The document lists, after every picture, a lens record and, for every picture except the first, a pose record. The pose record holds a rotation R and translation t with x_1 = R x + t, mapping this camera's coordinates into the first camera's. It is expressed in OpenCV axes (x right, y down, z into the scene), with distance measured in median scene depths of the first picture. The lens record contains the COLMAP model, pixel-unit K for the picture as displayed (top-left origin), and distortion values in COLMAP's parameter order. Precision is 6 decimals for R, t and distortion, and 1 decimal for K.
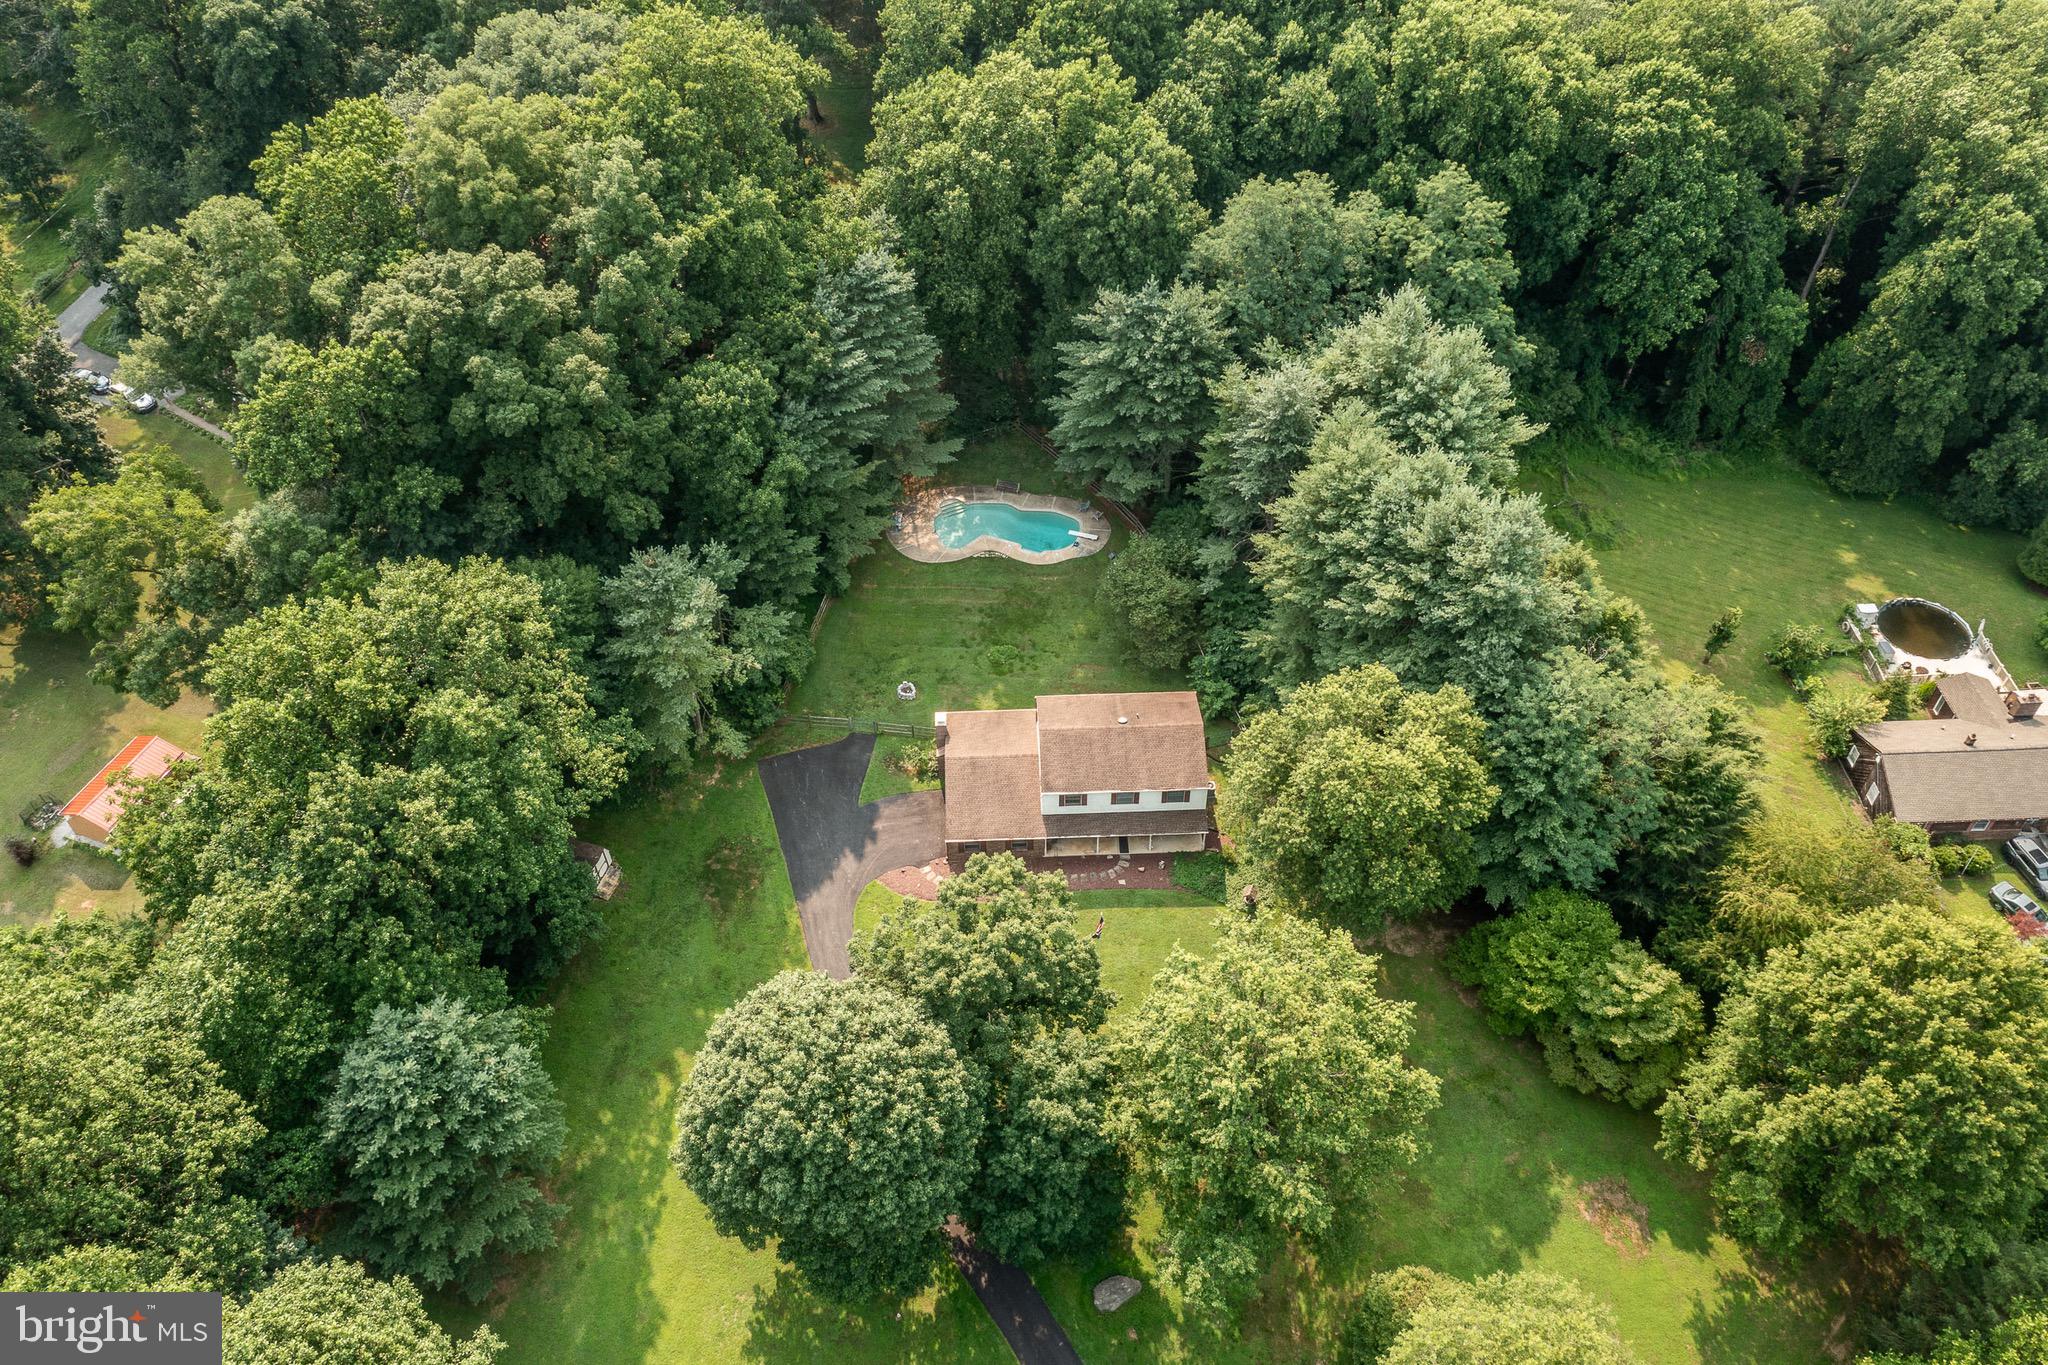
lens RADIAL K [[1629.0, 0, 1024.0], [0, 1629.0, 682.5], [0, 0, 1]] dist [-0.001033, 0.001920]
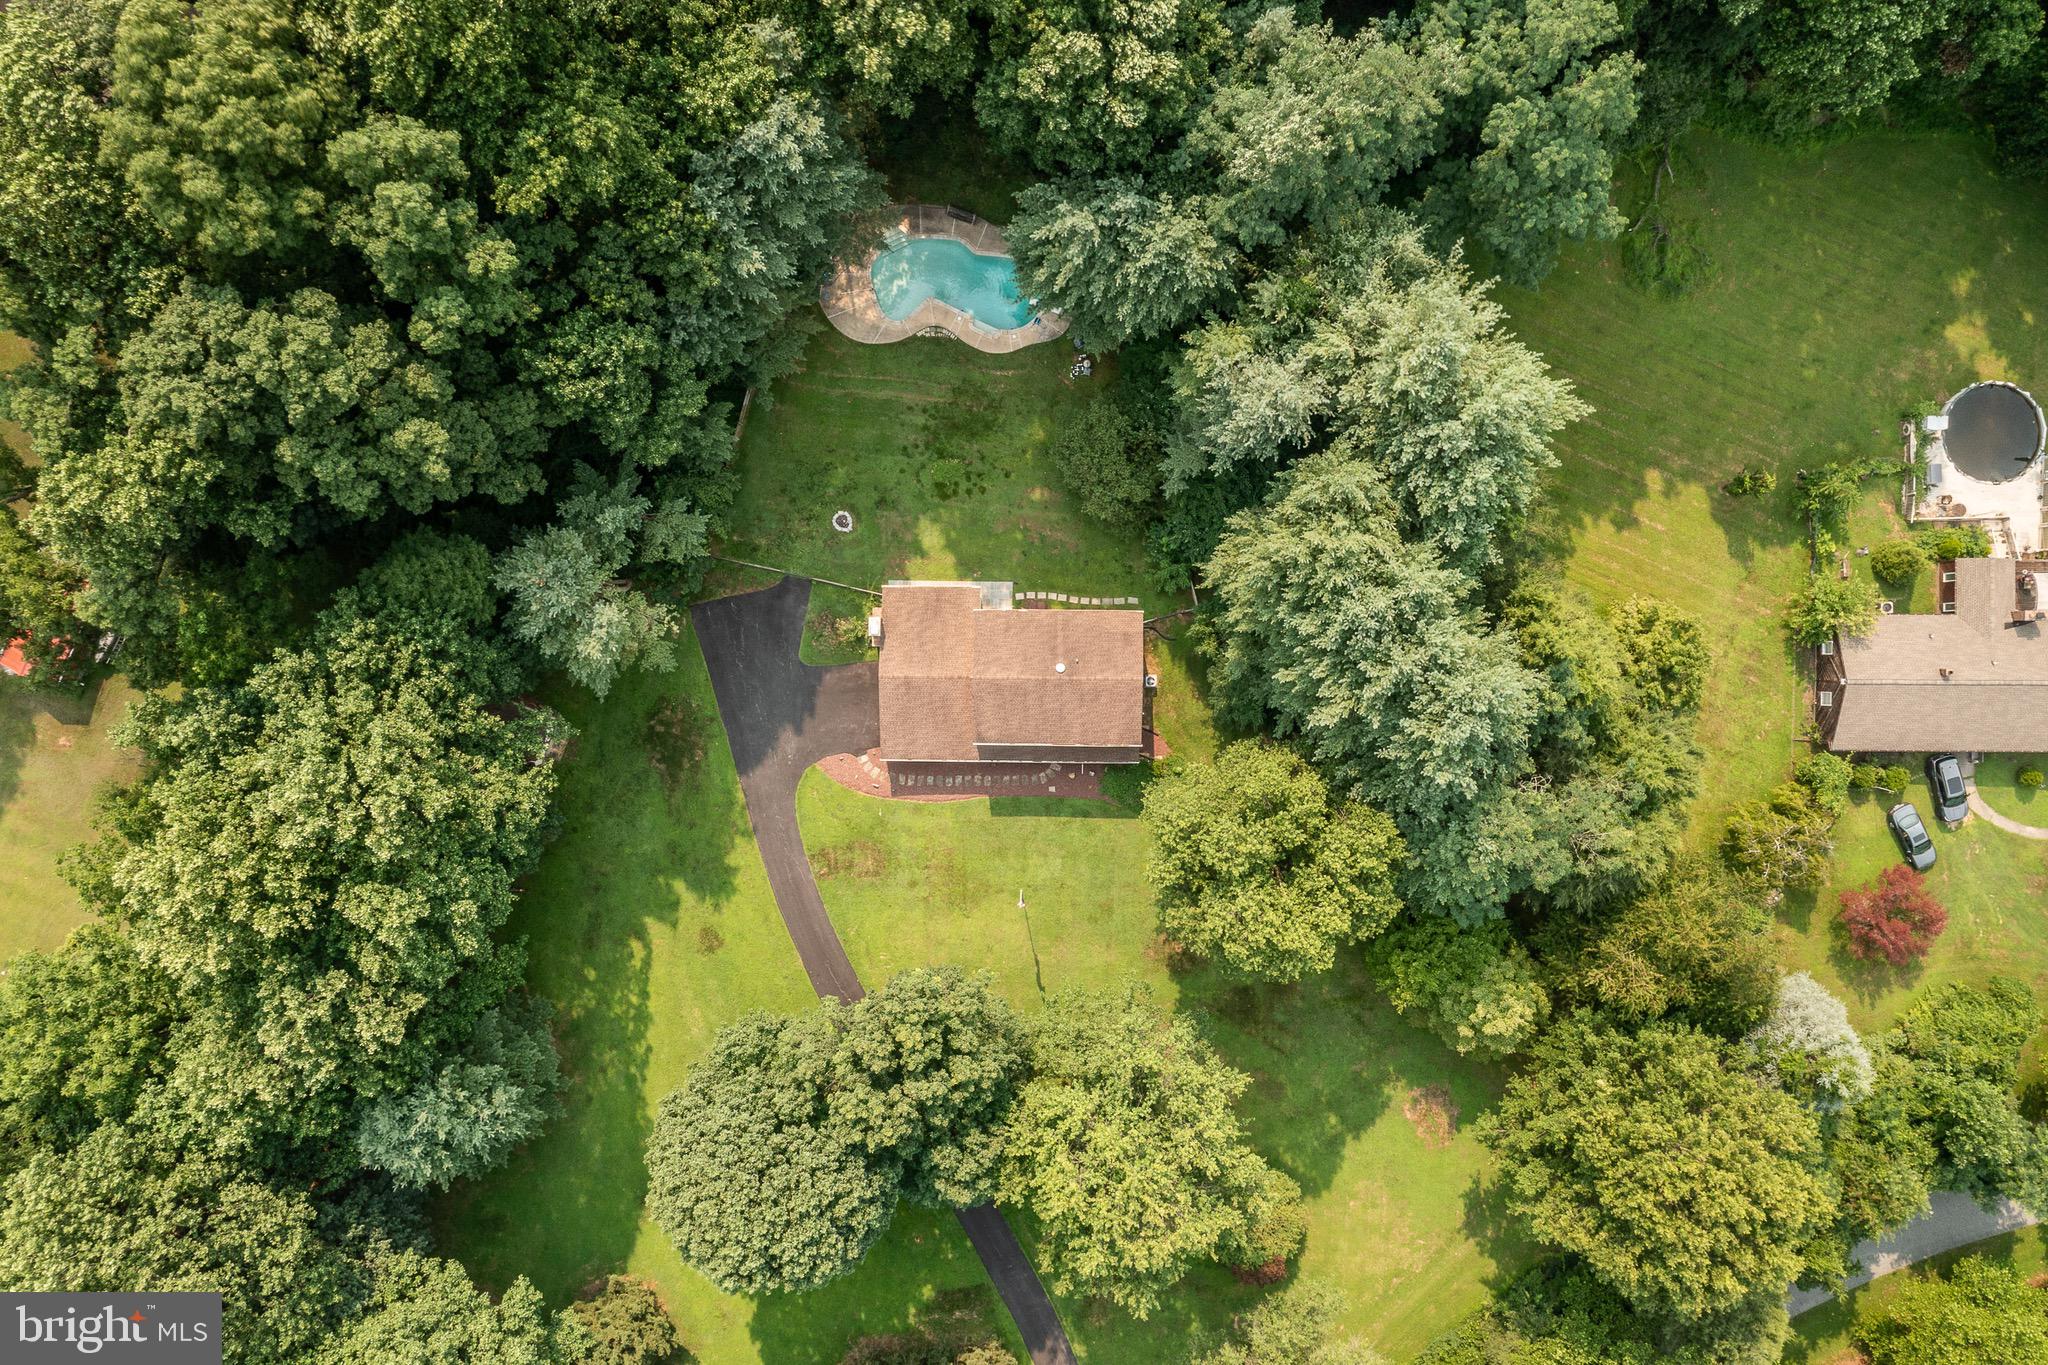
lens RADIAL K [[1629.0, 0, 1024.0], [0, 1629.0, 682.5], [0, 0, 1]] dist [-0.001033, 0.001920]
pose [[0.998986, 0.044924, -0.002804, 0.041617], [-0.029492, 0.700343, 0.713197, -0.652783], [0.034003, -0.712392, 0.700958, 0.314263]]
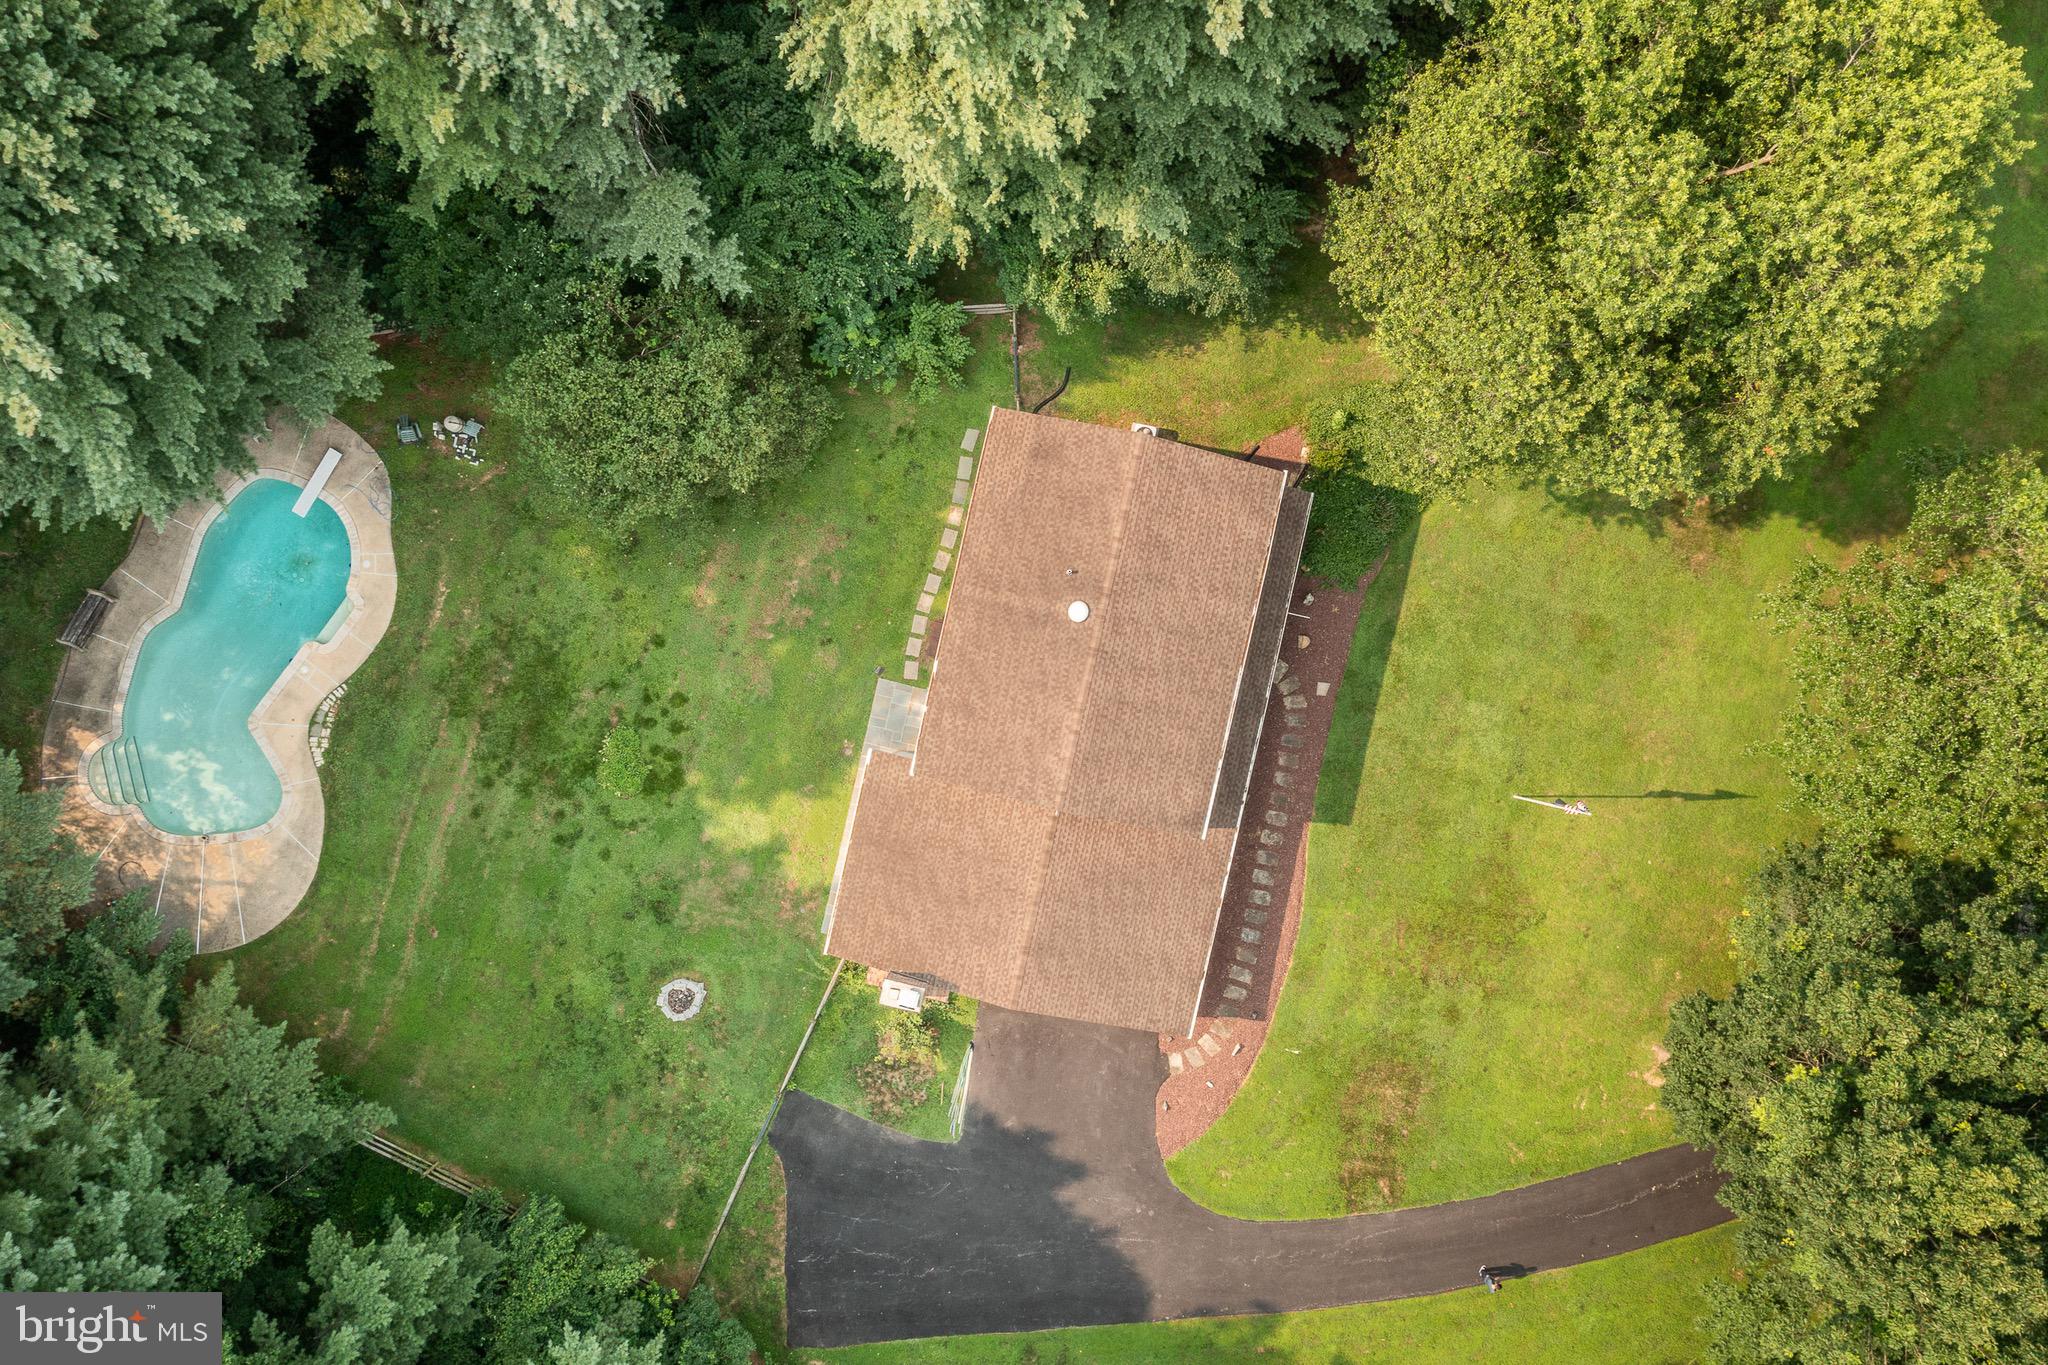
lens RADIAL K [[1629.0, 0, 1024.0], [0, 1629.0, 682.5], [0, 0, 1]] dist [-0.001033, 0.001920]
pose [[0.253770, -0.967236, 0.007395, 0.034997], [0.701293, 0.189251, 0.687293, -0.274631], [-0.666174, -0.169228, 0.726343, 0.689722]]
